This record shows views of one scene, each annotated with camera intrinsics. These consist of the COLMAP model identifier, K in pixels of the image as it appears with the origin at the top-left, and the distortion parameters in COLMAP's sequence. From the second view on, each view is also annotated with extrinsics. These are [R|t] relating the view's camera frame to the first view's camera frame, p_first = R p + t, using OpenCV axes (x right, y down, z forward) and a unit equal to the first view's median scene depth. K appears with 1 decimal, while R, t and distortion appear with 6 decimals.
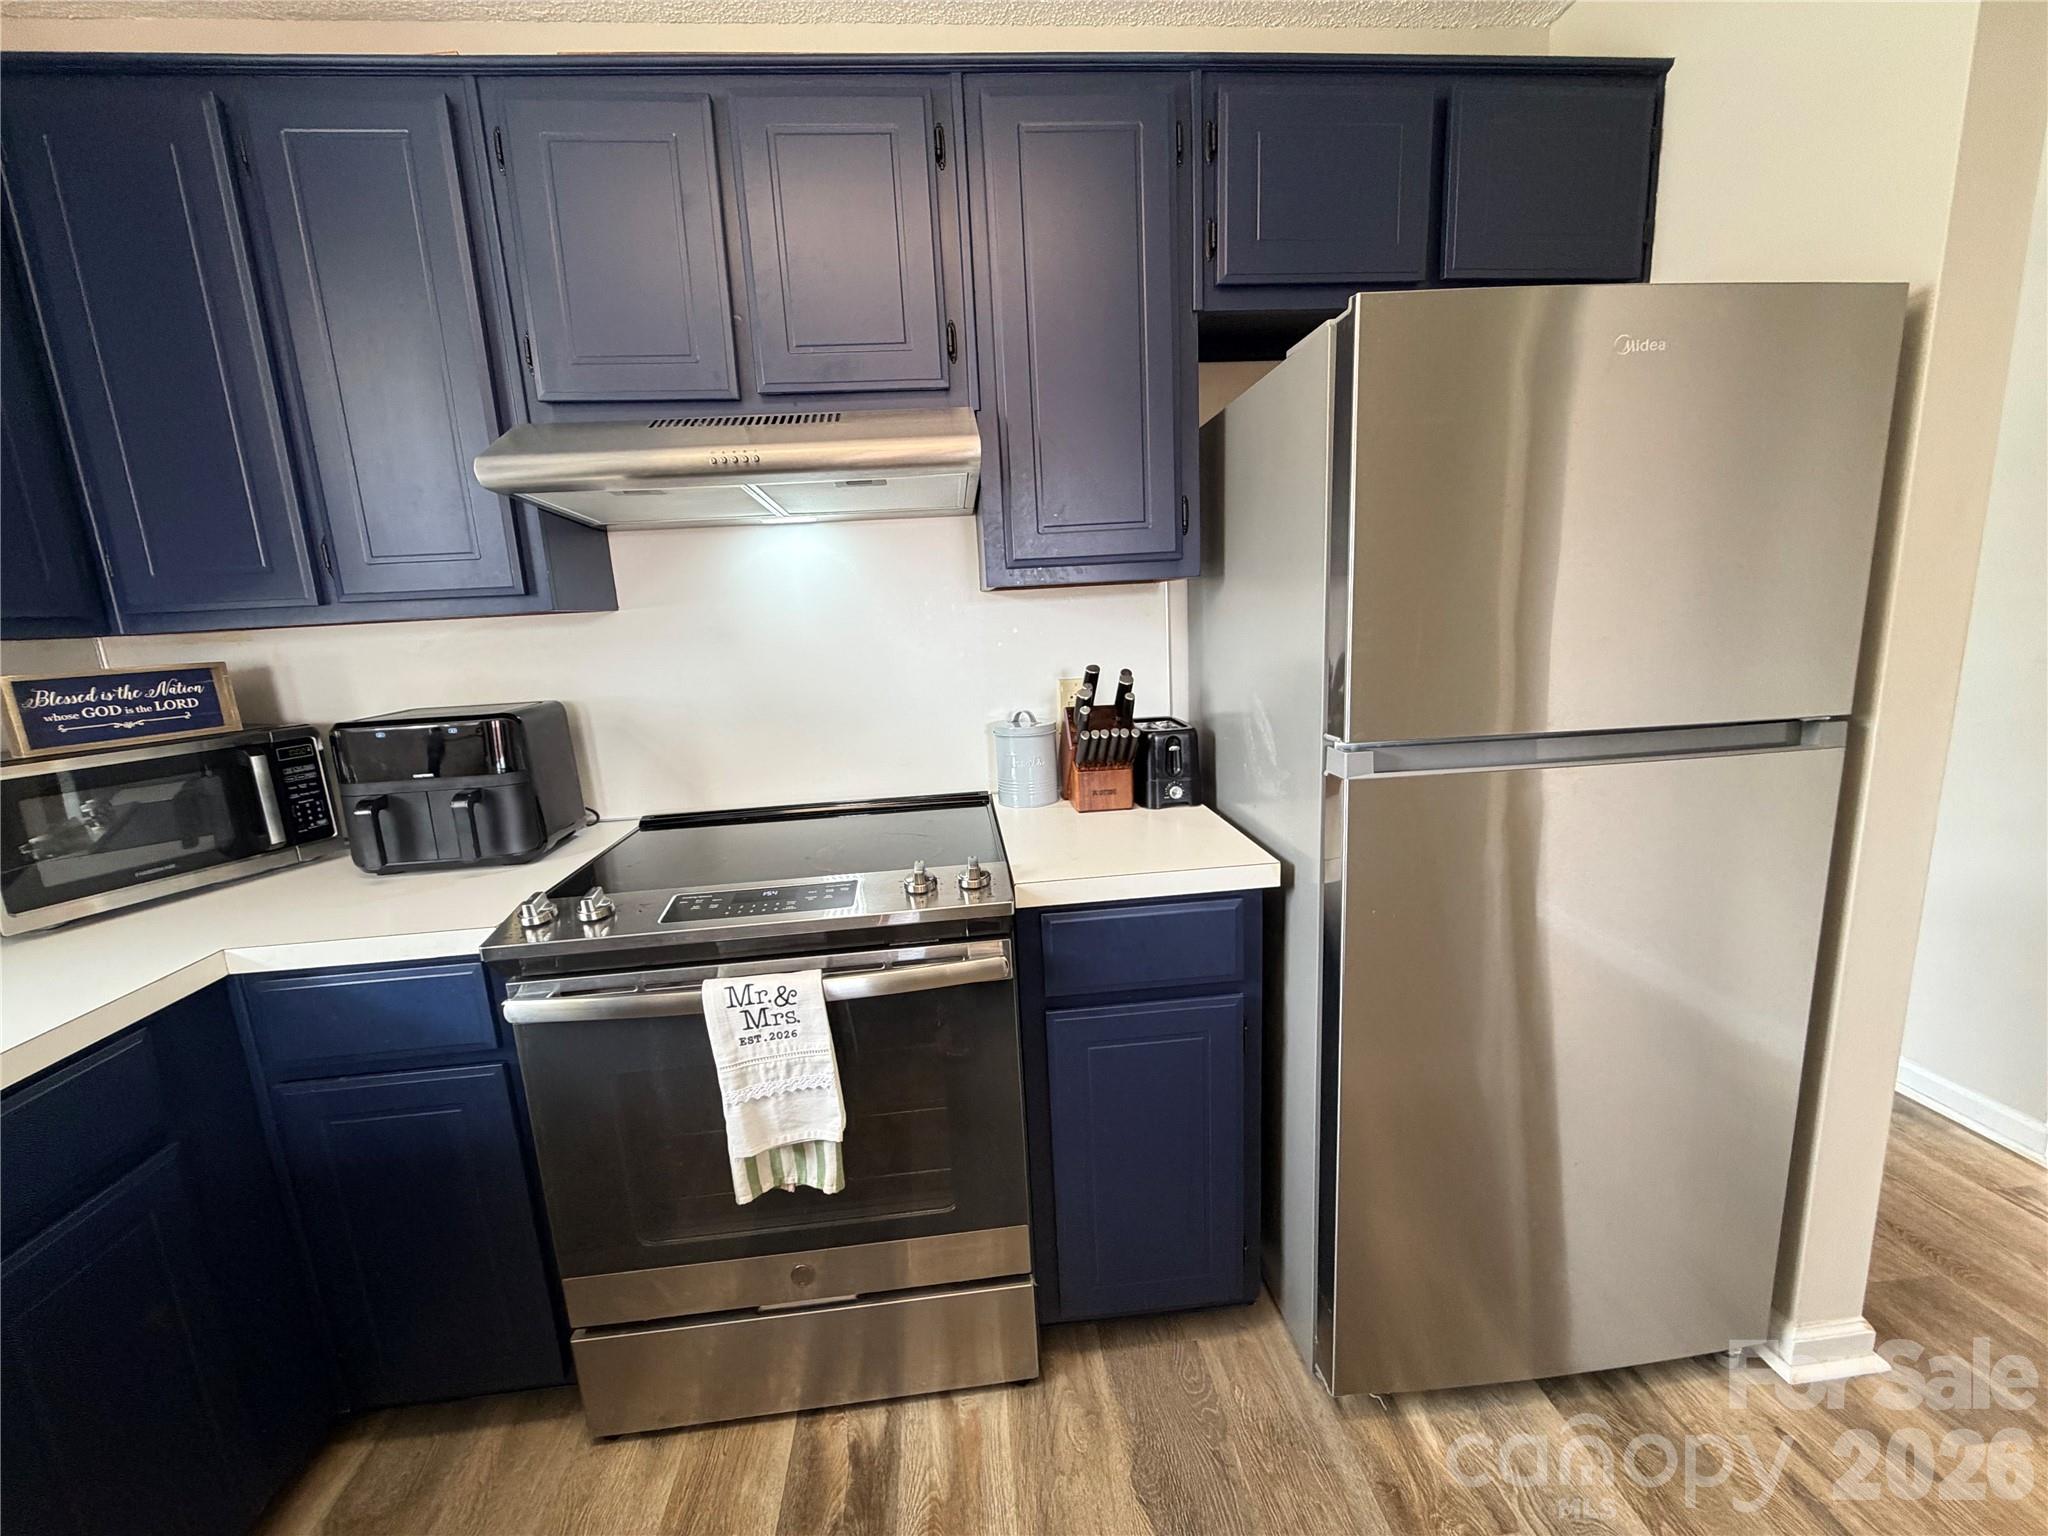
lens RADIAL K [[816.8, 0, 1016.9], [0, 816.8, 767.6], [0, 0, 1]] dist [-0.000015, 0.000042]
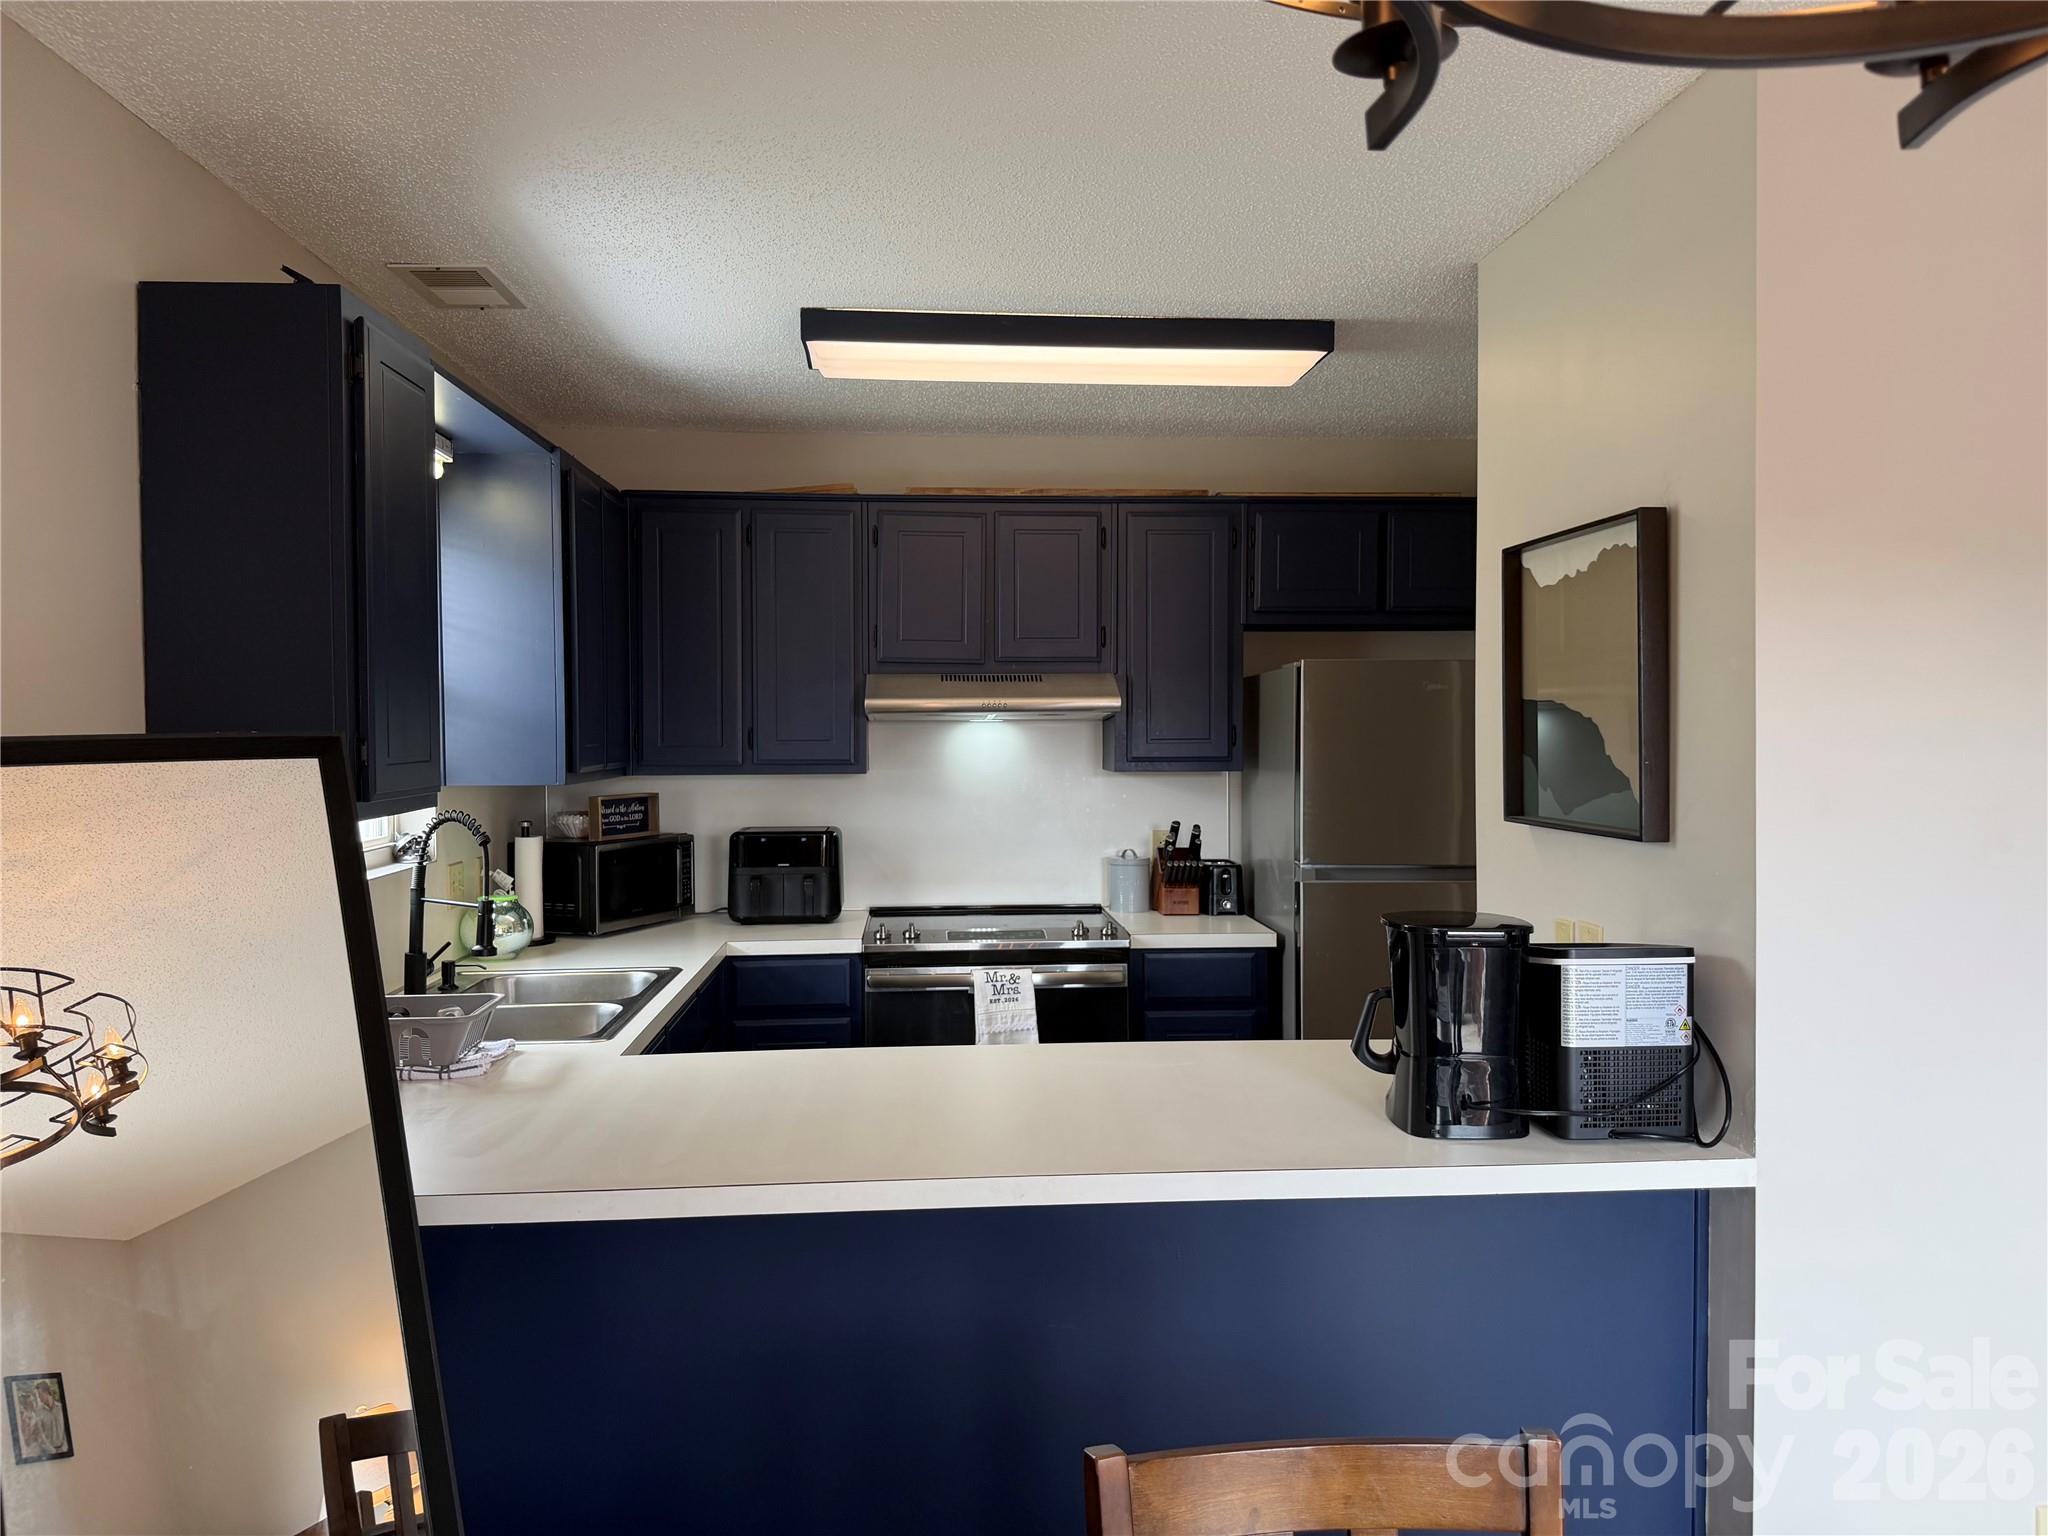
lens RADIAL K [[1439.1, 0, 1033.0], [0, 1439.1, 777.4], [0, 0, 1]] dist [0.000699, -0.002858]
pose [[0.998753, 0.049657, -0.005098, -0.204868], [-0.049838, 0.986172, -0.158055, 0.289717], [-0.002821, 0.158112, 0.987417, -2.084370]]
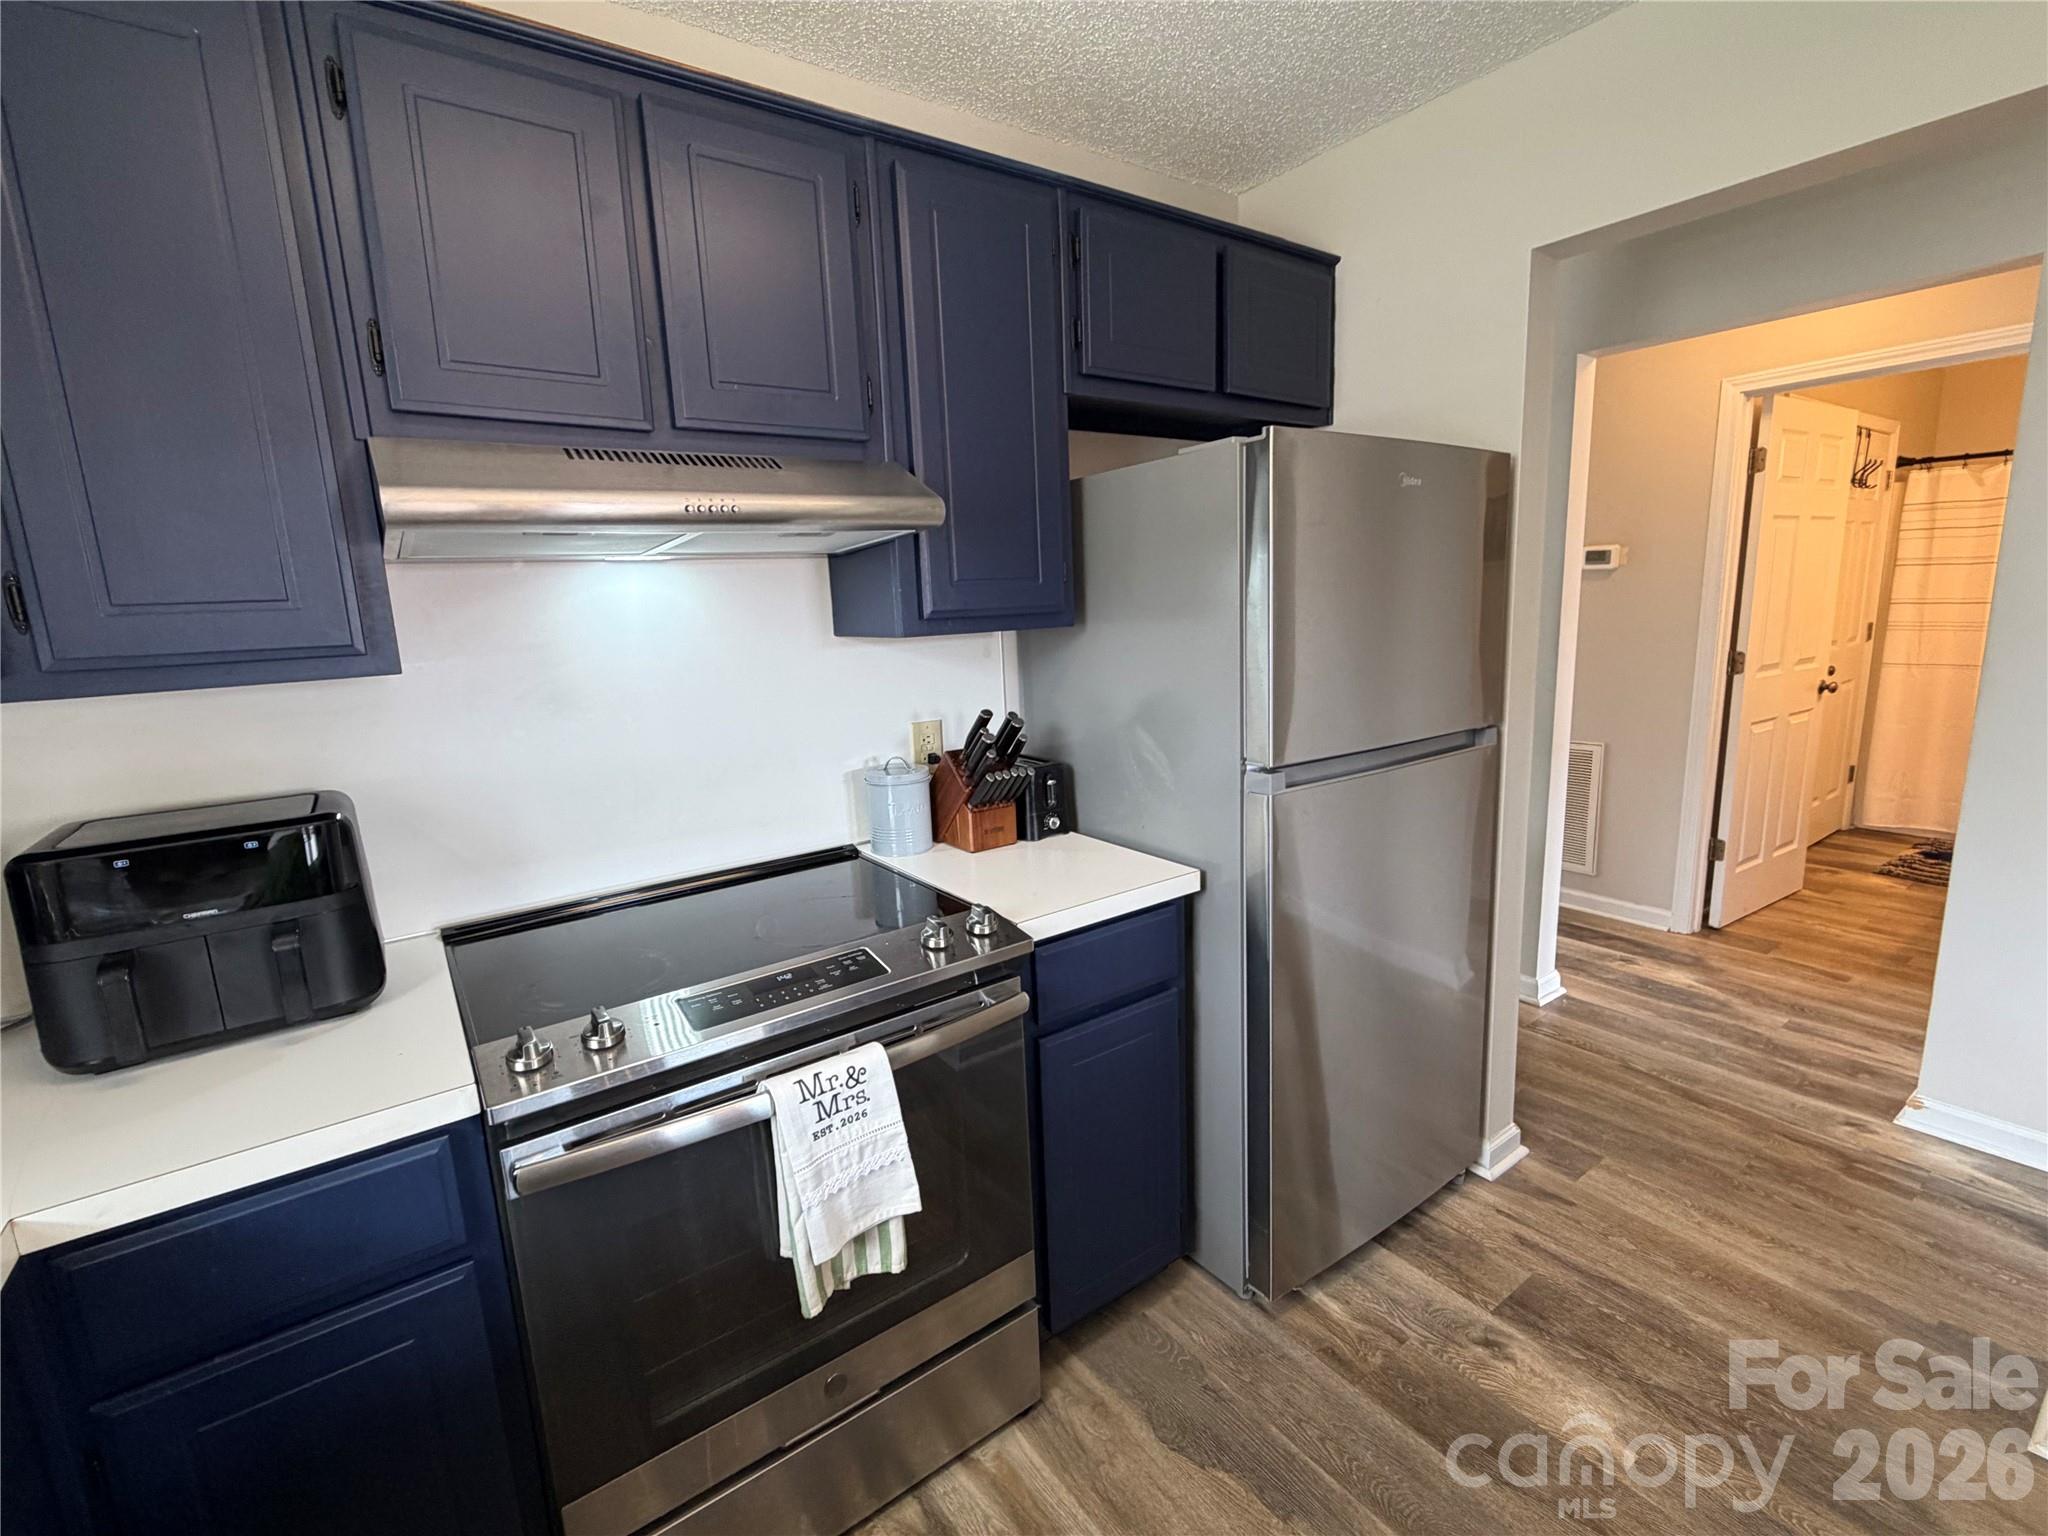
lens RADIAL K [[912.4, 0, 1021.3], [0, 912.4, 768.8], [0, 0, 1]] dist [0.000894, -0.000721]
pose [[0.863967, -0.078653, 0.497368, -0.516951], [0.093748, 0.995581, -0.005409, -0.045039], [-0.494745, 0.051300, 0.867523, -0.033000]]
